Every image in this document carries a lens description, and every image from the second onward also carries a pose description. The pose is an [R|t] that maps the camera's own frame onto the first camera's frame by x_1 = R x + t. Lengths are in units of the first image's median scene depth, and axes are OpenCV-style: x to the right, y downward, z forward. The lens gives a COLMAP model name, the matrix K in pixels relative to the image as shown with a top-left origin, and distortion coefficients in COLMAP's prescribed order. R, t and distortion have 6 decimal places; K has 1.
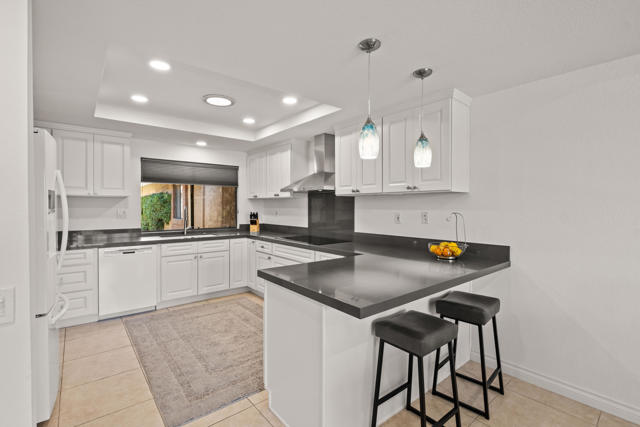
lens RADIAL K [[311.6, 0, 318.6], [0, 311.6, 209.7], [0, 0, 1]] dist [-0.000003, 0.000096]
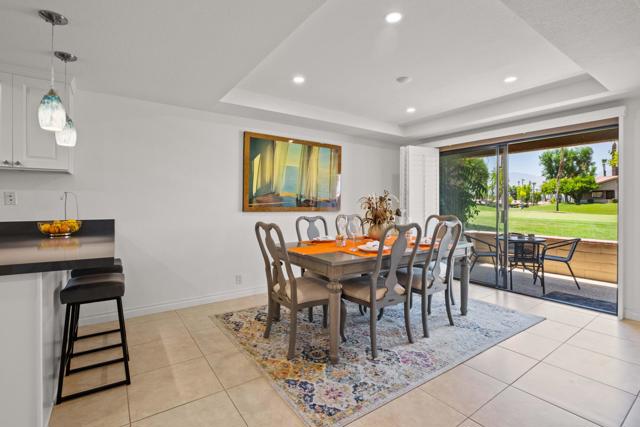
lens RADIAL K [[311.6, 0, 318.6], [0, 311.6, 209.7], [0, 0, 1]] dist [-0.000003, 0.000096]
pose [[0.100960, -0.017014, 0.994745, -0.557364], [-0.000383, 0.999853, 0.017140, 0.053128], [-0.994890, -0.002112, 0.100938, 0.041195]]
